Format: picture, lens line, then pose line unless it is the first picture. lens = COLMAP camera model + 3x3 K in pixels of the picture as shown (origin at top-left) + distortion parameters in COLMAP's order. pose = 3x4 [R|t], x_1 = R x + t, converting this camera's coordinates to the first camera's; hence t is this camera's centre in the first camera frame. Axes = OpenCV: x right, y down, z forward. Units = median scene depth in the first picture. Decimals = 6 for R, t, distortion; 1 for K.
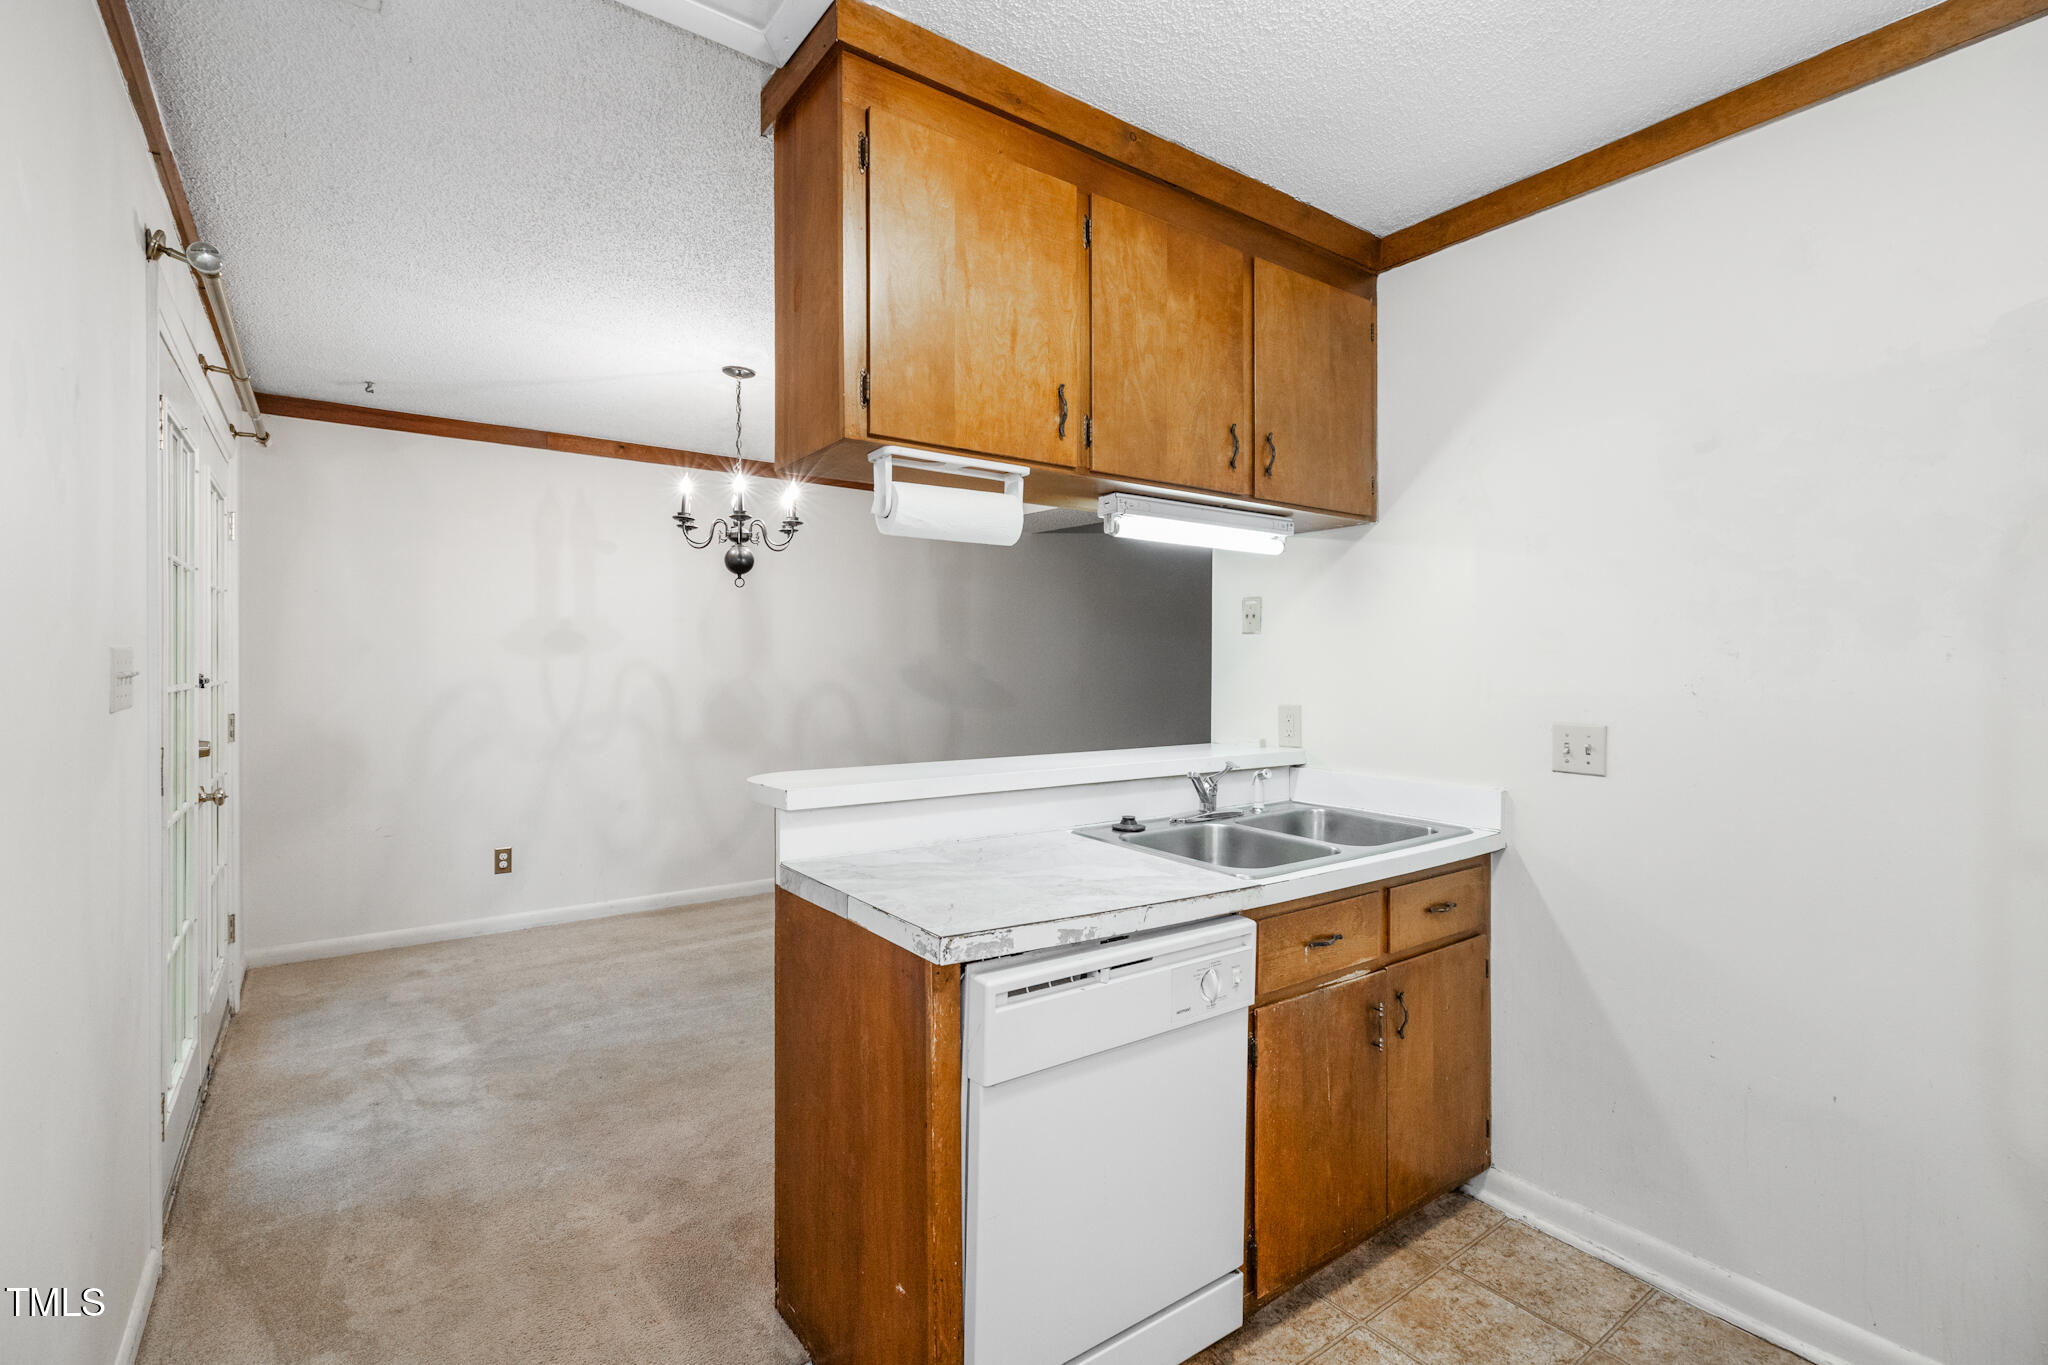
lens RADIAL K [[934.7, 0, 1016.9], [0, 934.7, 674.4], [0, 0, 1]] dist [0.001593, -0.000066]
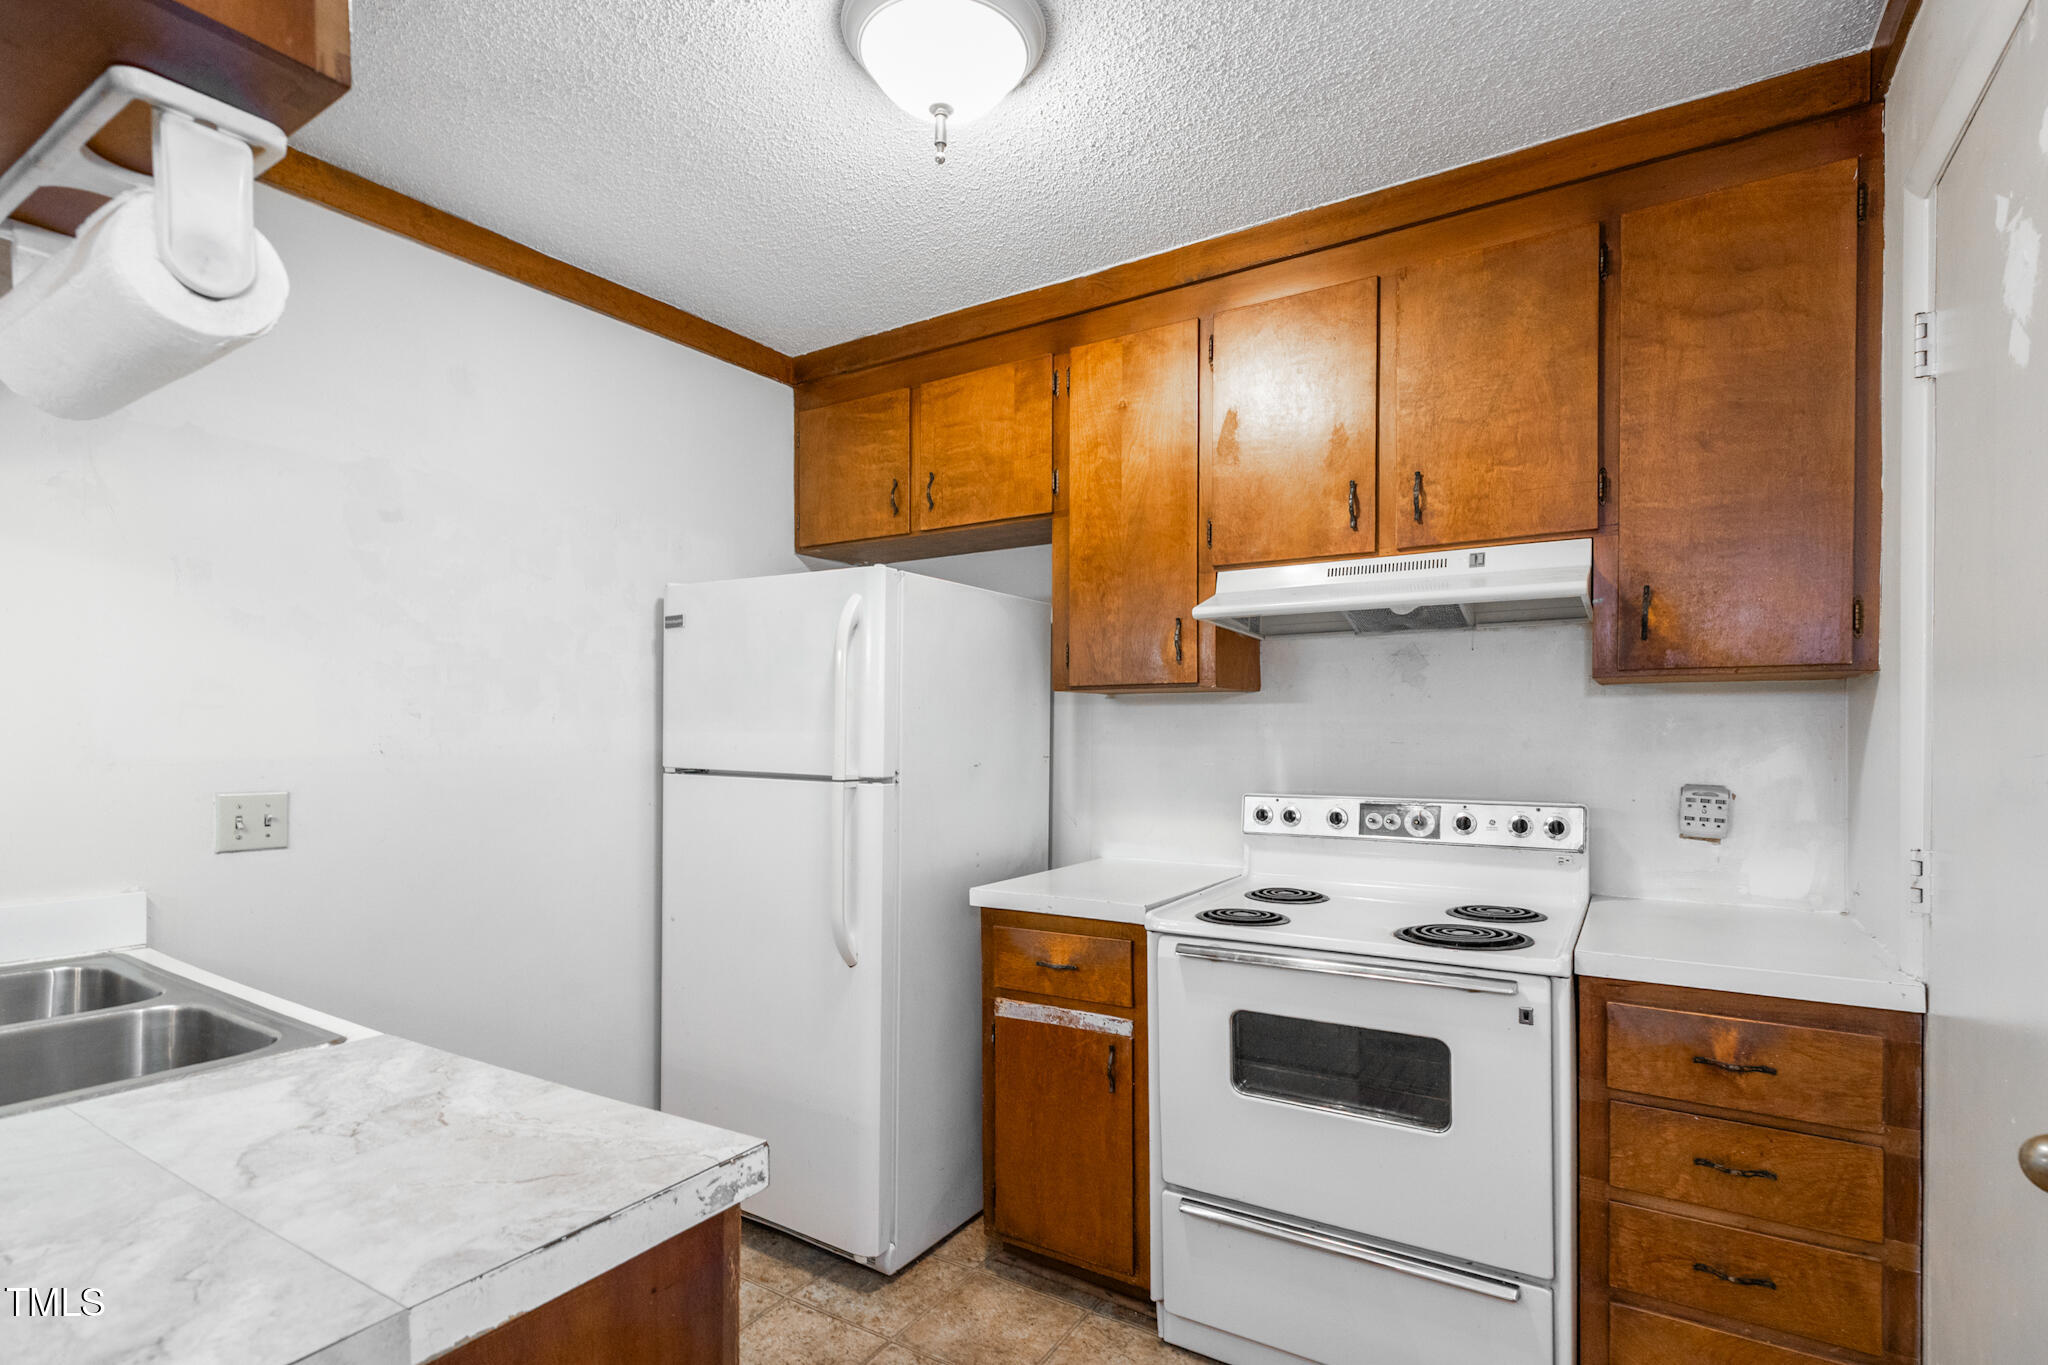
lens RADIAL K [[968.3, 0, 1020.1], [0, 968.3, 729.2], [0, 0, 1]] dist [0.000031, 0.000060]
pose [[-0.385723, 0.003207, 0.922609, -0.497302], [0.008264, 0.999966, -0.000021, 0.001078], [-0.922577, 0.007616, -0.385737, 0.717366]]
